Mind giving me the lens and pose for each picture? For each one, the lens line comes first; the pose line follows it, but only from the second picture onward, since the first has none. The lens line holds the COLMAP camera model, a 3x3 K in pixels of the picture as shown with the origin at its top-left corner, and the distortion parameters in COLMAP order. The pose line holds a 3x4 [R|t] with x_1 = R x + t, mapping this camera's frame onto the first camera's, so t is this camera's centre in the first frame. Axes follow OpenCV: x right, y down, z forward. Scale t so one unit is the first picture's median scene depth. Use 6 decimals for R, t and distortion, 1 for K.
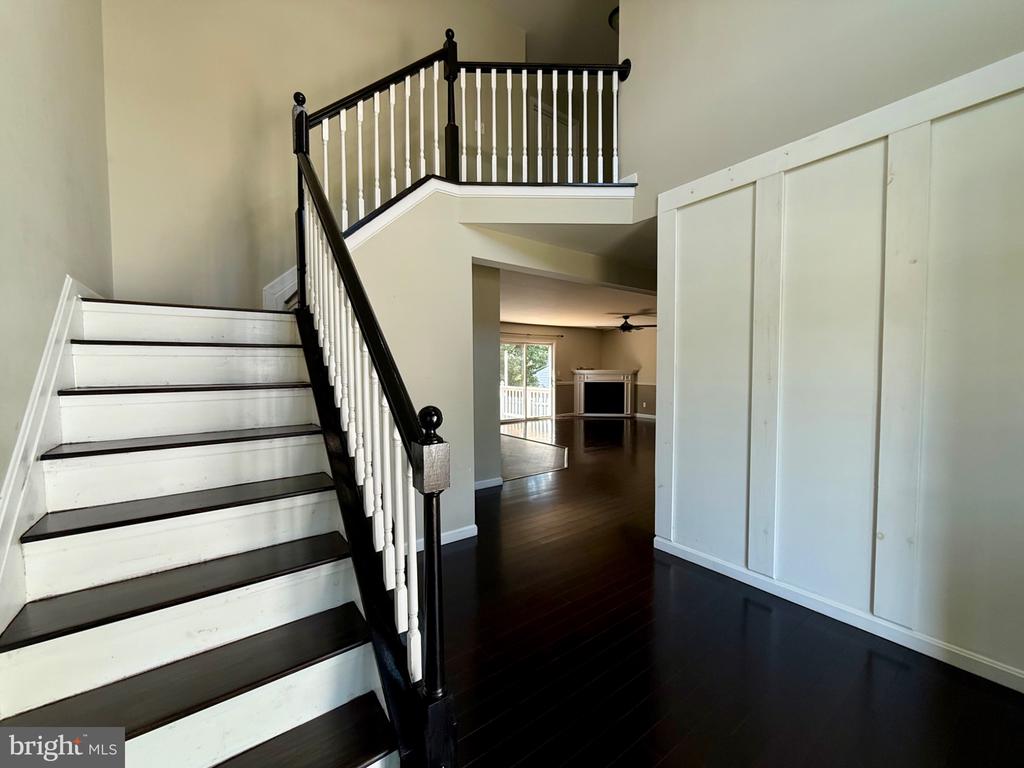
lens RADIAL K [[409.0, 0, 507.0], [0, 409.0, 382.2], [0, 0, 1]] dist [0.000192, -0.000897]
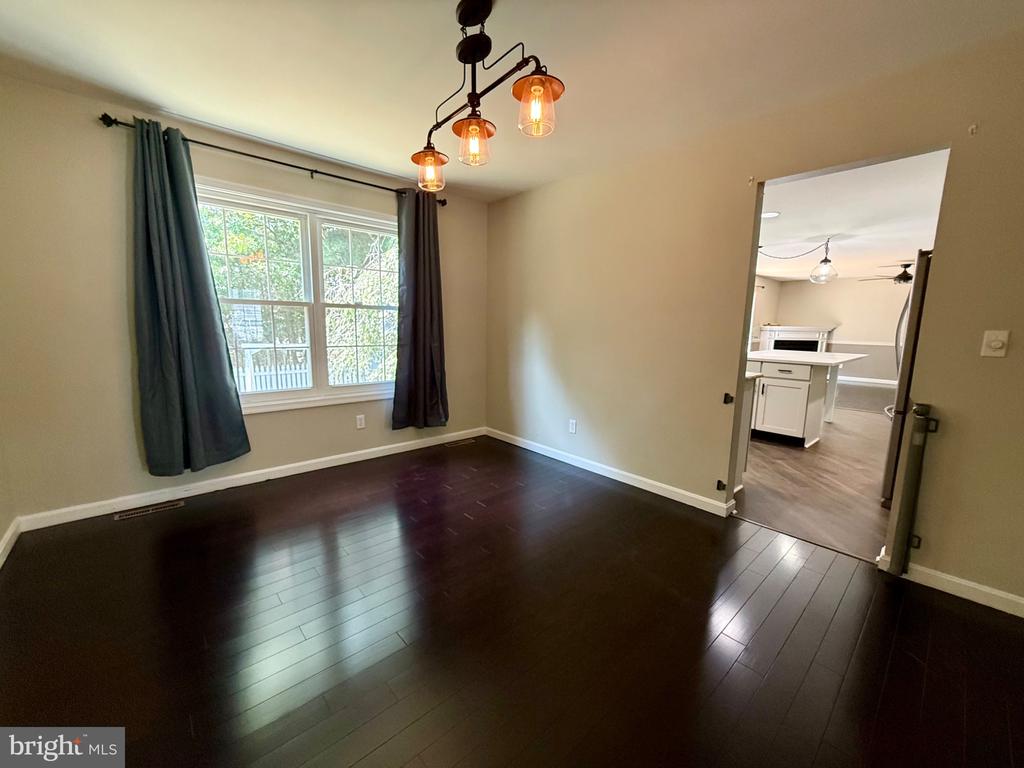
lens RADIAL K [[409.0, 0, 505.4], [0, 409.0, 386.5], [0, 0, 1]] dist [0.000192, -0.000897]
pose [[0.993454, 0.001245, 0.114224, -0.519397], [-0.014252, 0.993478, 0.113126, 0.008568], [-0.113338, -0.114013, 0.986993, 0.160612]]
